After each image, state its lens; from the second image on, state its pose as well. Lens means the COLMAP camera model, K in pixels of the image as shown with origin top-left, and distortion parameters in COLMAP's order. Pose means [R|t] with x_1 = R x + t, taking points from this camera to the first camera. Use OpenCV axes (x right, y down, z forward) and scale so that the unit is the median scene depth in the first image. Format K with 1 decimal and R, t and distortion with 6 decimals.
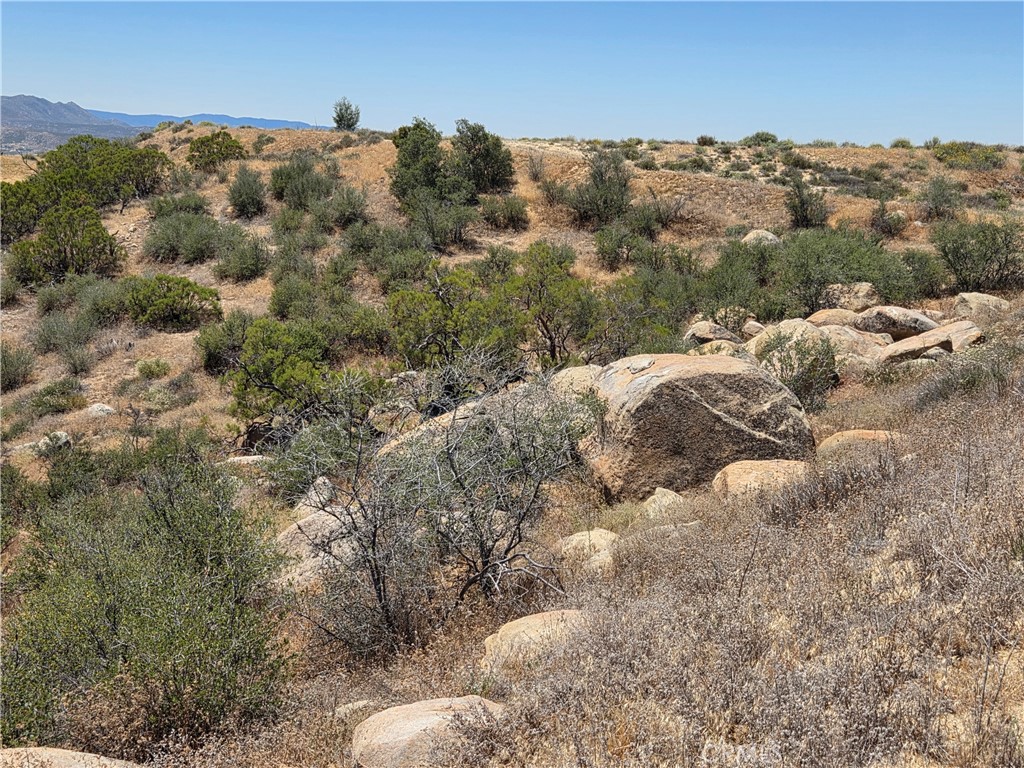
lens RADIAL K [[1300.4, 0, 505.9], [0, 1300.4, 377.2], [0, 0, 1]] dist [0.077523, 0.000000]
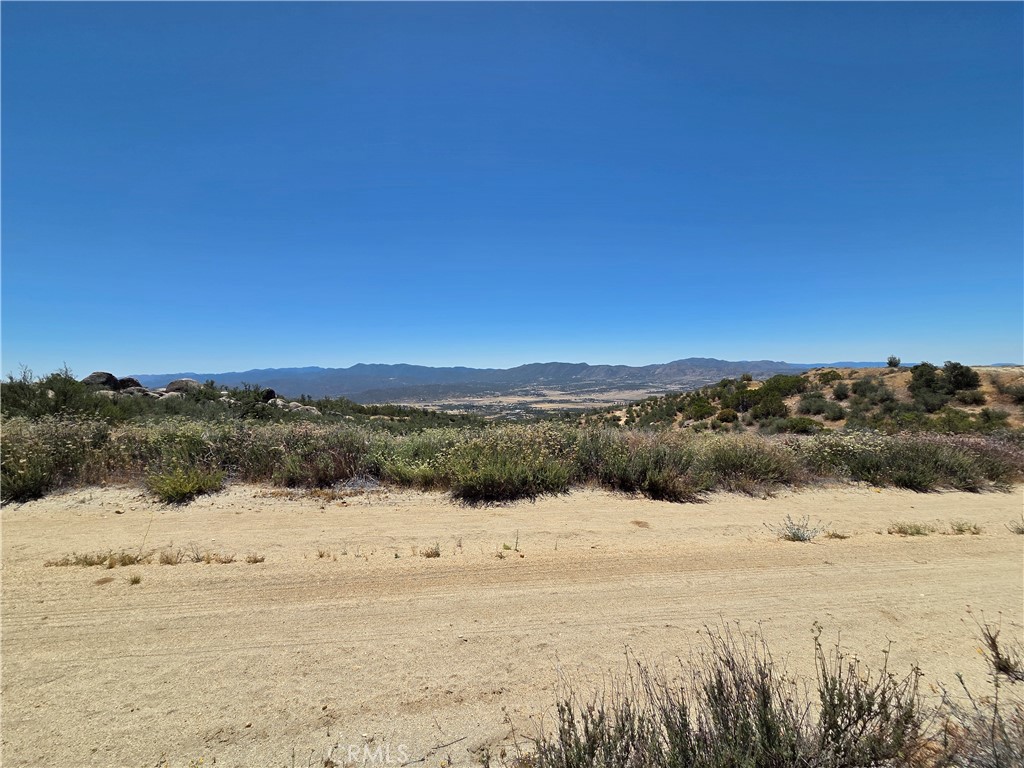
lens RADIAL K [[417.5, 0, 506.1], [0, 417.5, 391.1], [0, 0, 1]] dist [0.005705, -0.003300]
pose [[0.623298, -0.013088, -0.781875, 0.072884], [-0.100356, 0.990253, -0.096578, 0.025049], [0.775518, 0.138662, 0.615909, -0.160424]]
